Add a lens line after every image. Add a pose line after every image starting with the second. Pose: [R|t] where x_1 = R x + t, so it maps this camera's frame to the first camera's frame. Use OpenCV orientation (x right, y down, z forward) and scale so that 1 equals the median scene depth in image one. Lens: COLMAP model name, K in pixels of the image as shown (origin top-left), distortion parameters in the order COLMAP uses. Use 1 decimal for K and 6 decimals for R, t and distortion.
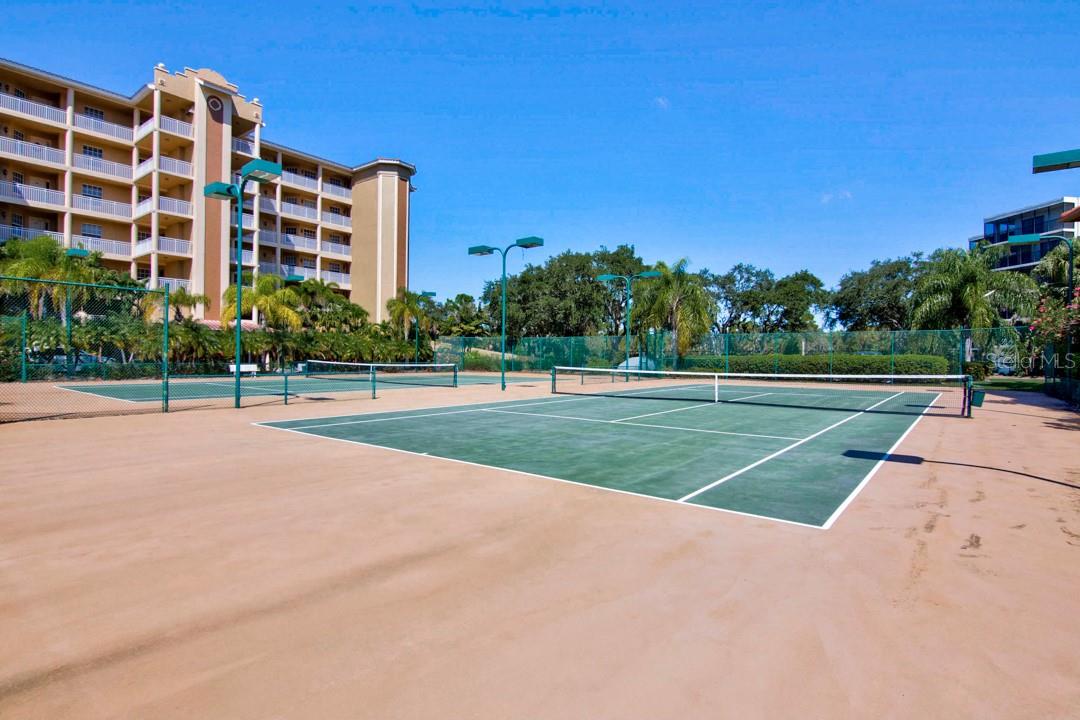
lens RADIAL K [[558.5, 0, 542.0], [0, 558.5, 358.8], [0, 0, 1]] dist [0.000034, -0.000568]
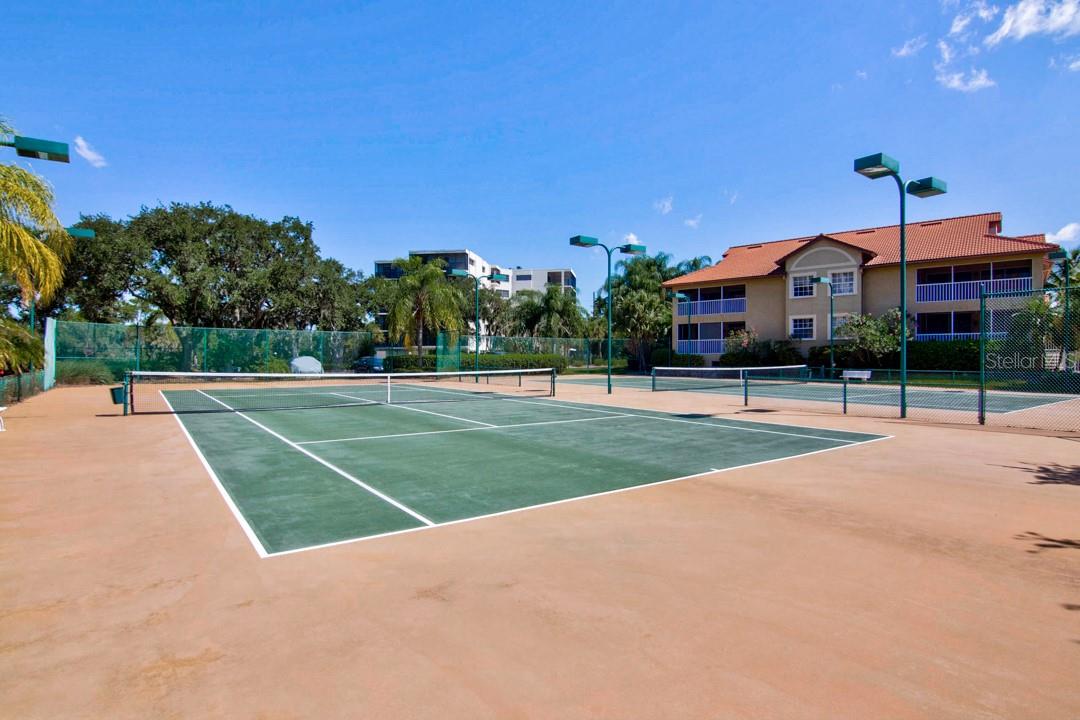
lens RADIAL K [[558.5, 0, 544.6], [0, 558.5, 361.9], [0, 0, 1]] dist [0.000034, -0.000568]
pose [[0.288853, -0.012277, 0.957295, -1.061165], [0.001168, 0.999922, 0.012471, -0.010779], [-0.957373, -0.002485, 0.288845, 0.851114]]
